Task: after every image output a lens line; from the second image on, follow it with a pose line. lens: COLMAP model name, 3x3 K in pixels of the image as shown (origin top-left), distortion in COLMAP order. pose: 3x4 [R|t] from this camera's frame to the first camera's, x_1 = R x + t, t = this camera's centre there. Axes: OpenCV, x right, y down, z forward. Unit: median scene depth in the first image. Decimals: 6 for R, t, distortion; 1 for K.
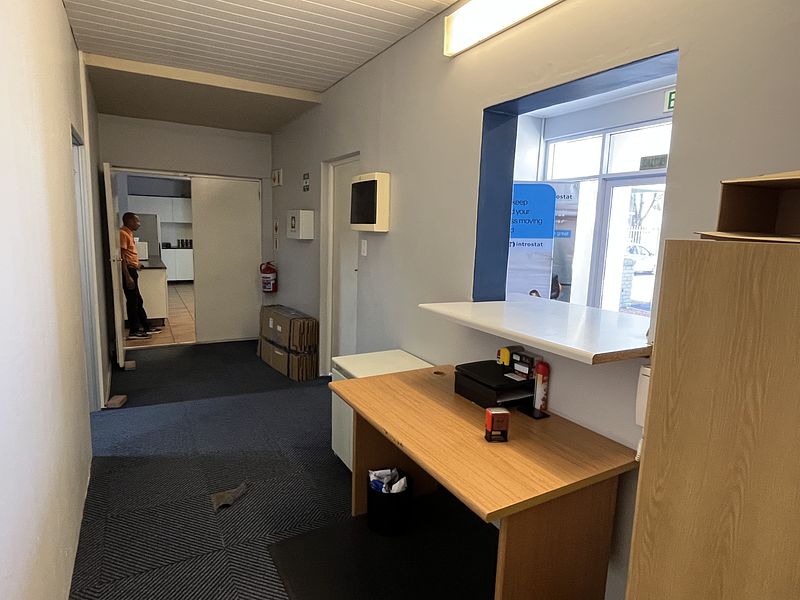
lens RADIAL K [[465.8, 0, 394.2], [0, 465.8, 296.8], [0, 0, 1]] dist [-0.023595, -0.000809]
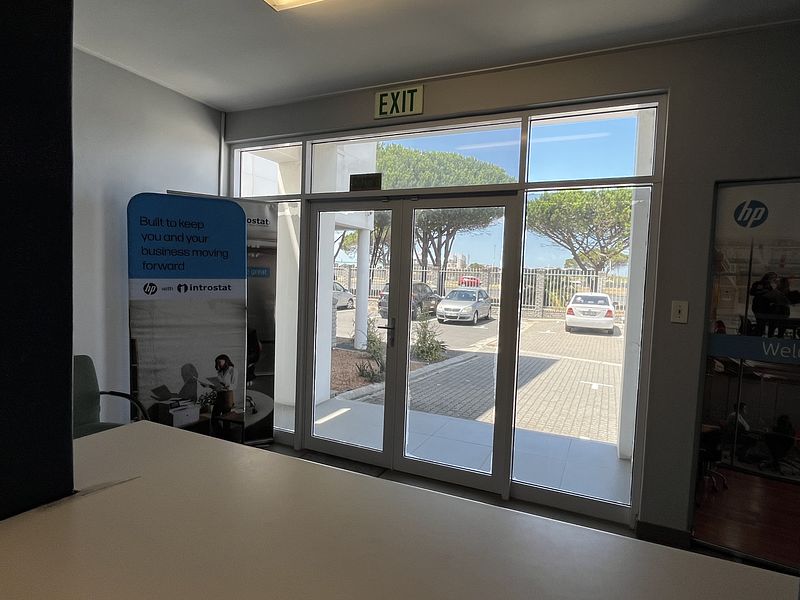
lens RADIAL K [[465.8, 0, 396.1], [0, 465.8, 302.9], [0, 0, 1]] dist [-0.023595, -0.000809]
pose [[0.813043, -0.041196, 0.580744, 0.117875], [0.080583, 0.995855, -0.042173, -0.041116], [-0.576599, 0.081087, 0.812993, 0.301396]]
